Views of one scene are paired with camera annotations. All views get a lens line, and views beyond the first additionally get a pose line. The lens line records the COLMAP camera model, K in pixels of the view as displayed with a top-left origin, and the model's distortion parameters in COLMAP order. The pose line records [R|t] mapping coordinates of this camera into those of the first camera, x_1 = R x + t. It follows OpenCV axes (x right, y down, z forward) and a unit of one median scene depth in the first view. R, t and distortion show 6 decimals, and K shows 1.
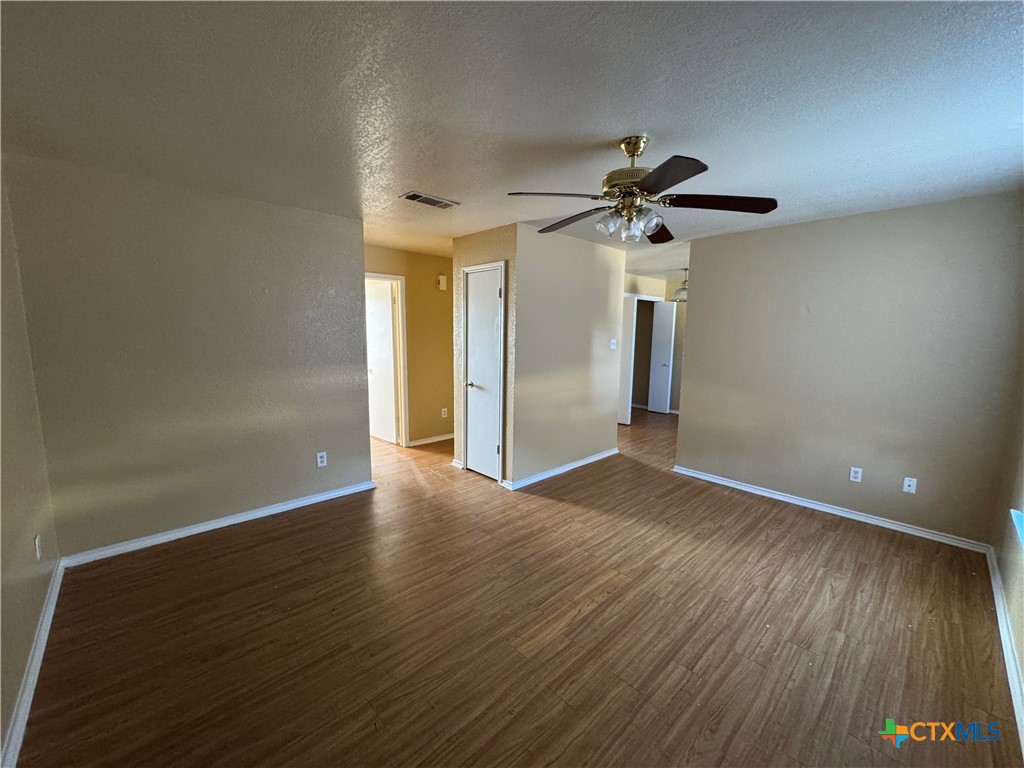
lens RADIAL K [[407.7, 0, 512.1], [0, 407.7, 384.1], [0, 0, 1]] dist [-0.000070, -0.000070]
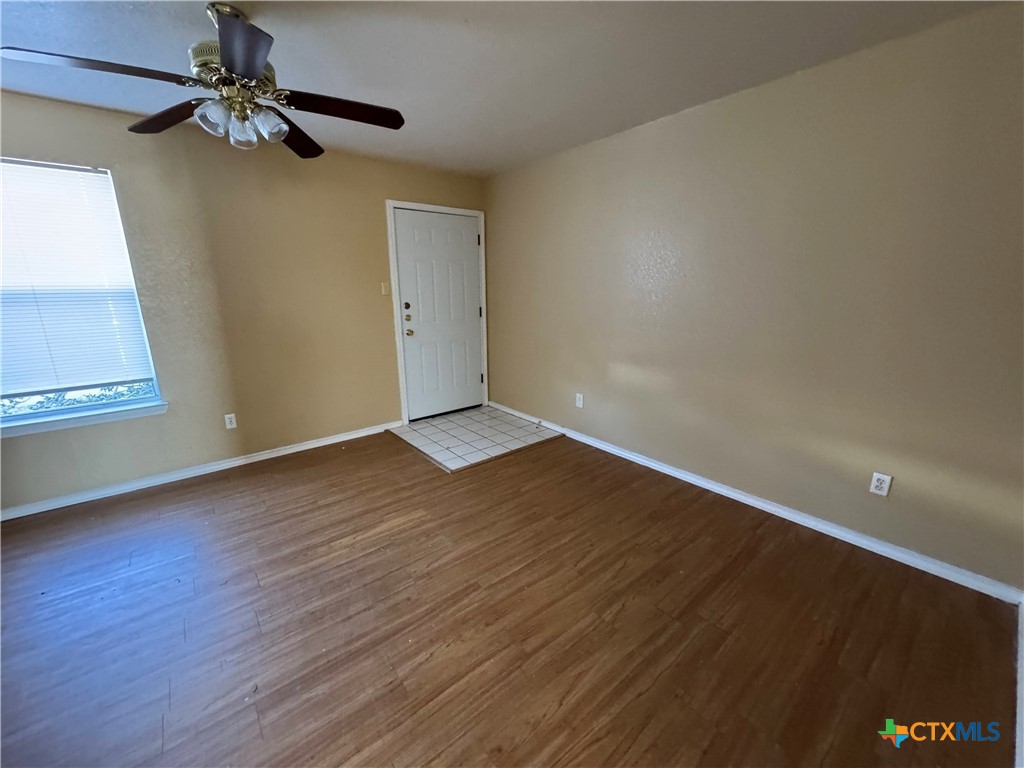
lens RADIAL K [[407.7, 0, 512.1], [0, 407.7, 381.0], [0, 0, 1]] dist [-0.000070, -0.000070]
pose [[-0.997431, -0.022360, 0.068062, -0.213670], [0.003491, 0.933743, 0.357926, -0.136600], [-0.071556, 0.357244, -0.931266, 1.285126]]
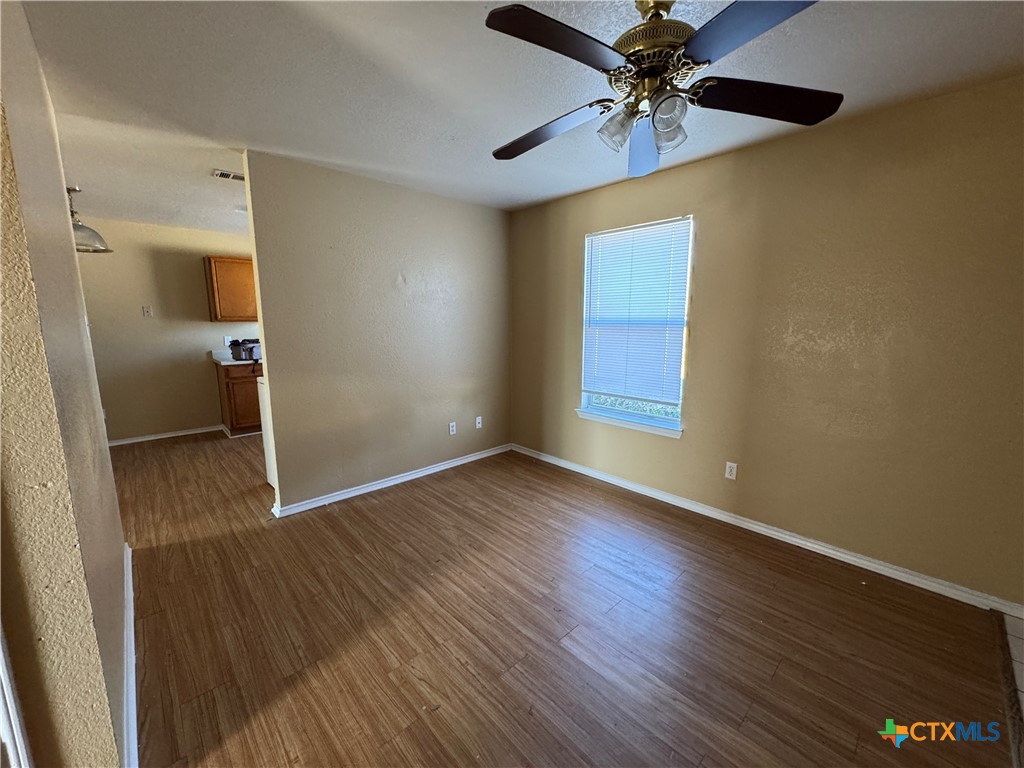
lens RADIAL K [[407.7, 0, 512.0], [0, 407.7, 387.1], [0, 0, 1]] dist [-0.000070, -0.000070]
pose [[0.007614, -0.178481, 0.983914, -0.297855], [0.132332, 0.975468, 0.175925, -0.080471], [-0.991176, 0.128864, 0.031046, 0.843892]]
